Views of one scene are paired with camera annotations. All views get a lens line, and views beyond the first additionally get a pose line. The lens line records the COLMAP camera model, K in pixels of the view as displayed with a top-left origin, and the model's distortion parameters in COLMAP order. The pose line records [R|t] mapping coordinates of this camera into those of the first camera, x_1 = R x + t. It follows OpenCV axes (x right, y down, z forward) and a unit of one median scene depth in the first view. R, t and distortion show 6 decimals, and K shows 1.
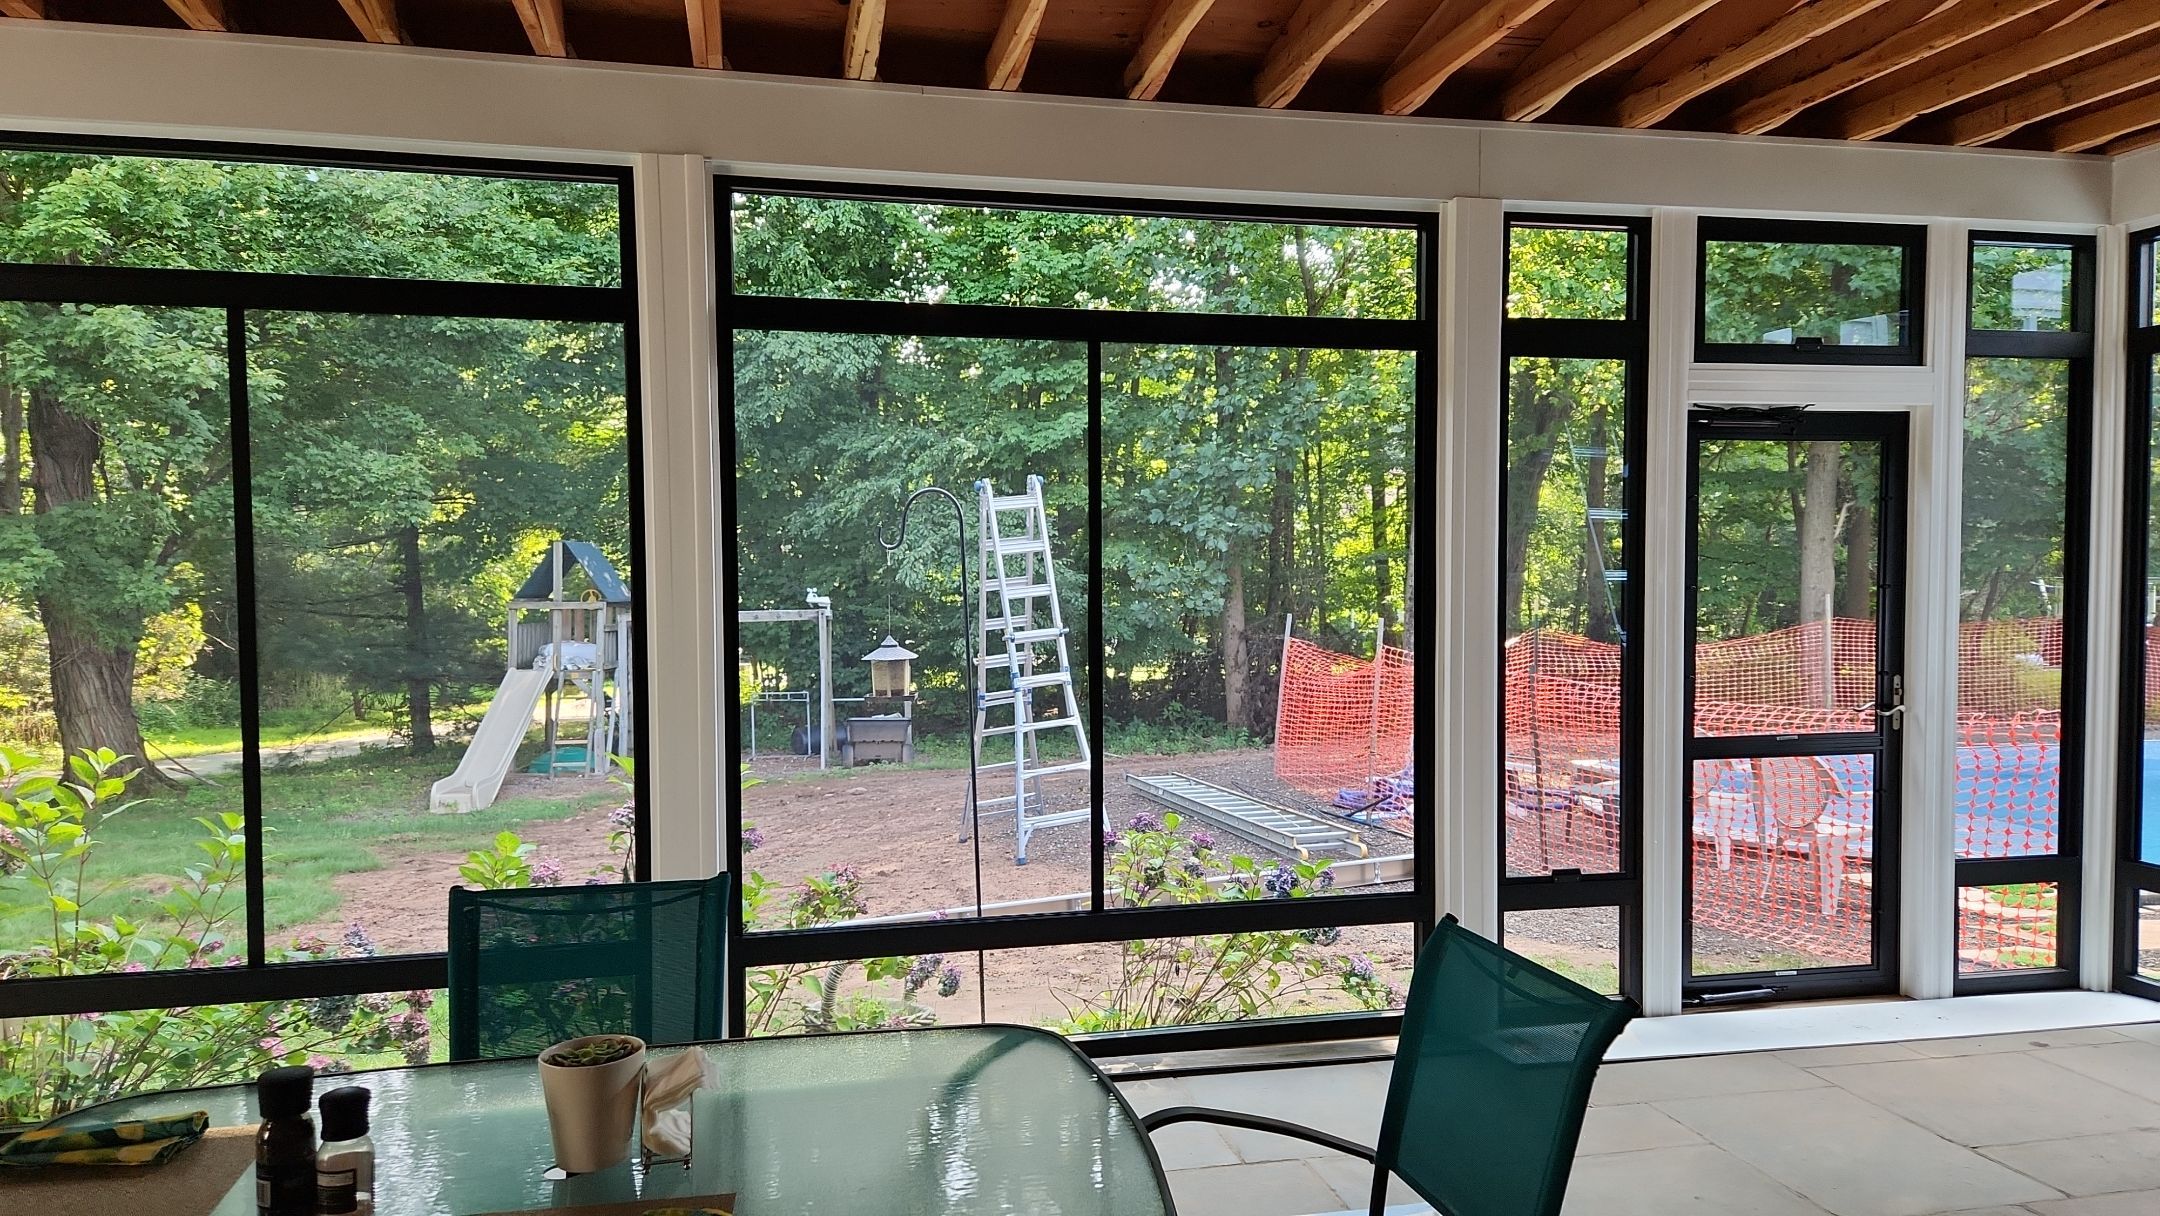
lens RADIAL K [[1450.9, 0, 1079.1], [0, 1450.9, 618.7], [0, 0, 1]] dist [0.075369, -0.064657]
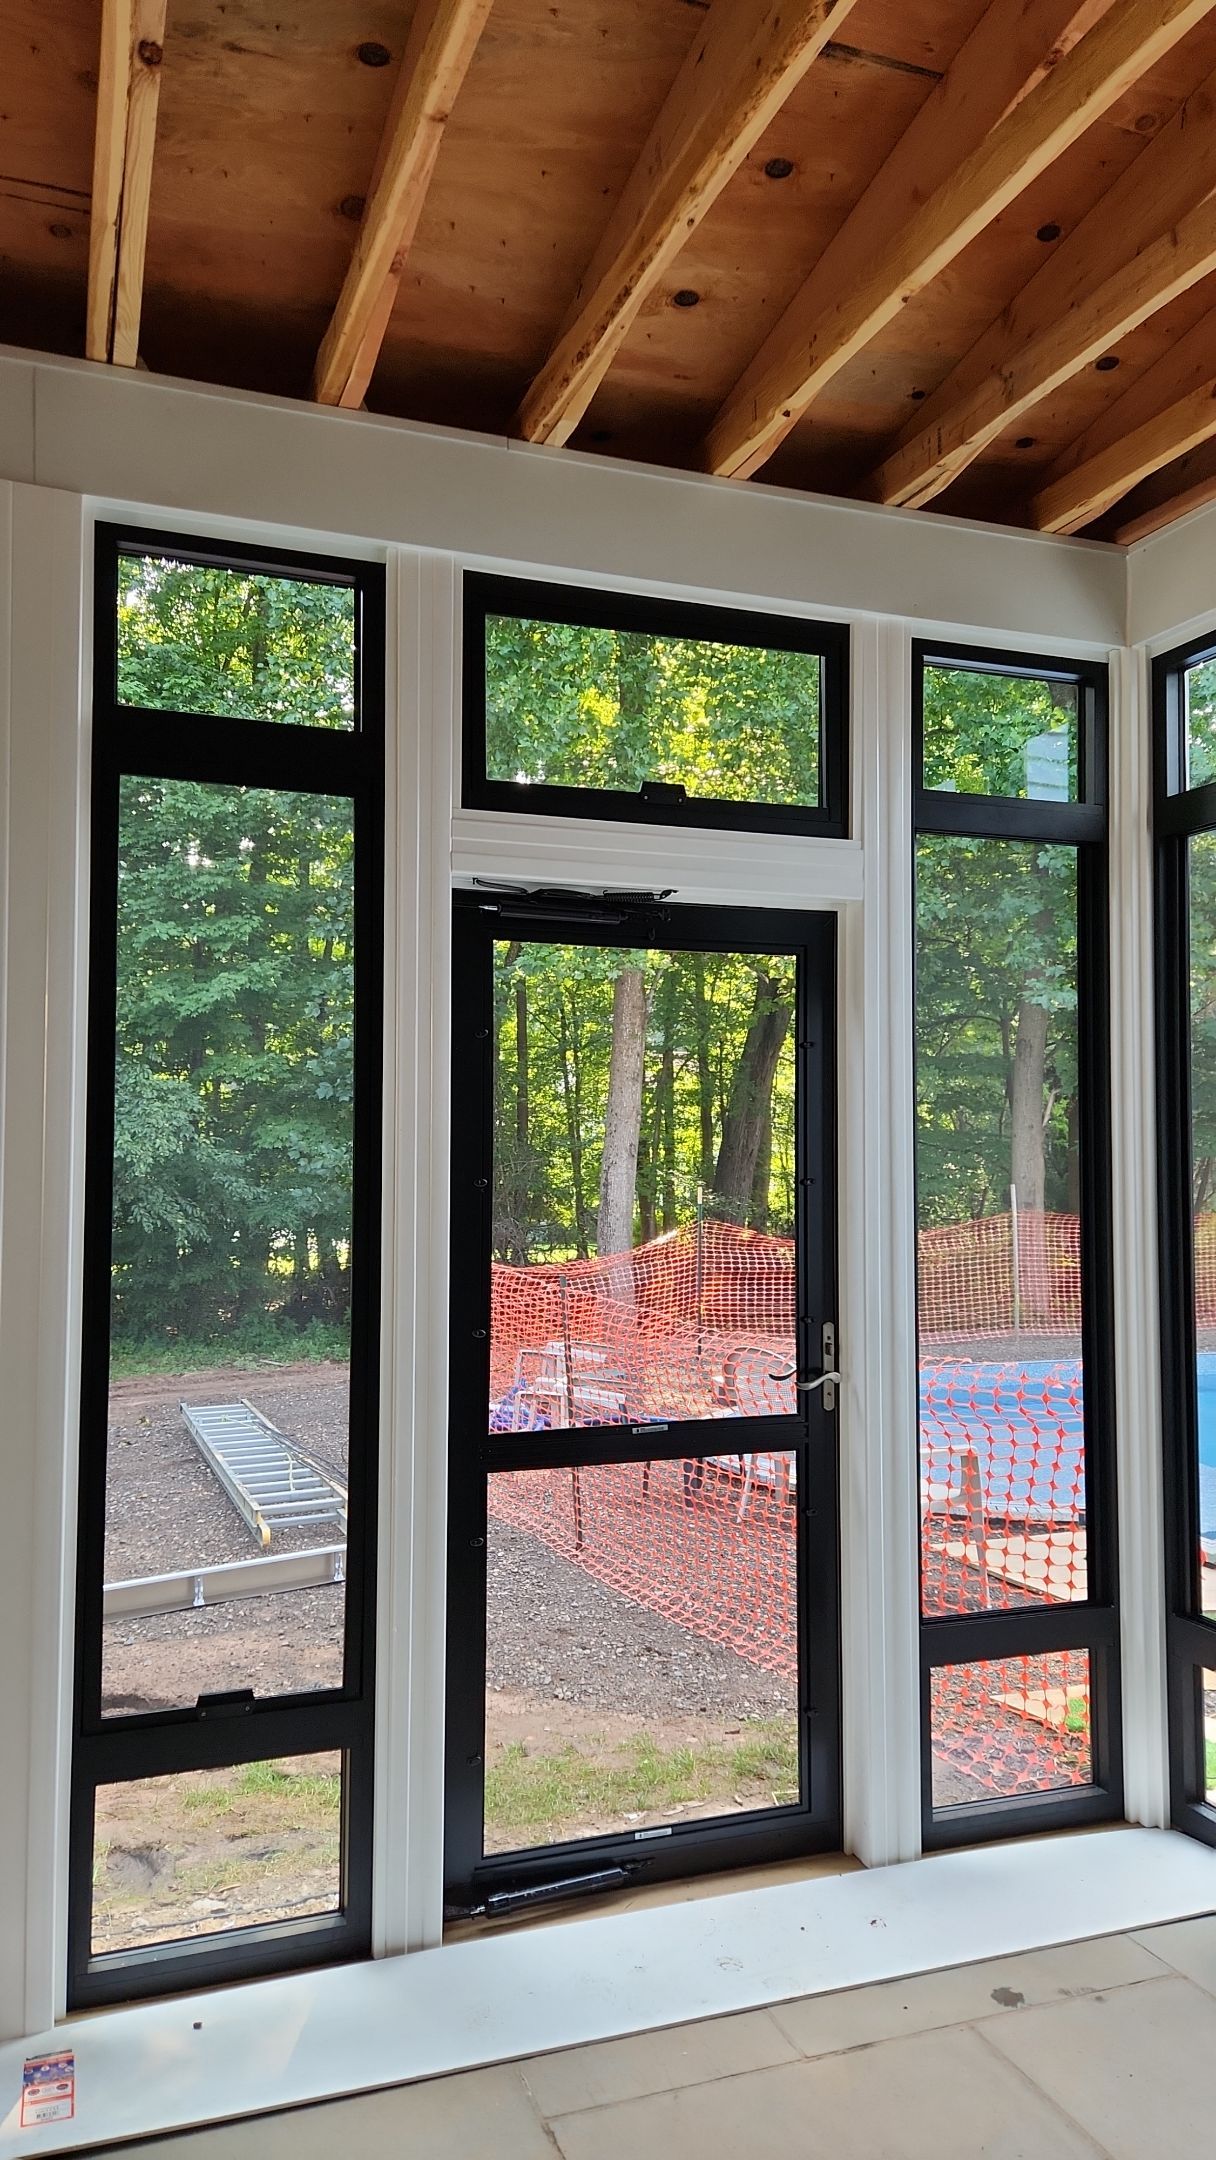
lens RADIAL K [[1464.0, 0, 555.8], [0, 1464.0, 1080.8], [0, 0, 1]] dist [0.076554, -0.076871]
pose [[0.992067, 0.012208, 0.125118, 0.362206], [-0.002007, 0.996685, -0.081334, -0.013615], [-0.125696, 0.080437, 0.988803, 0.387633]]
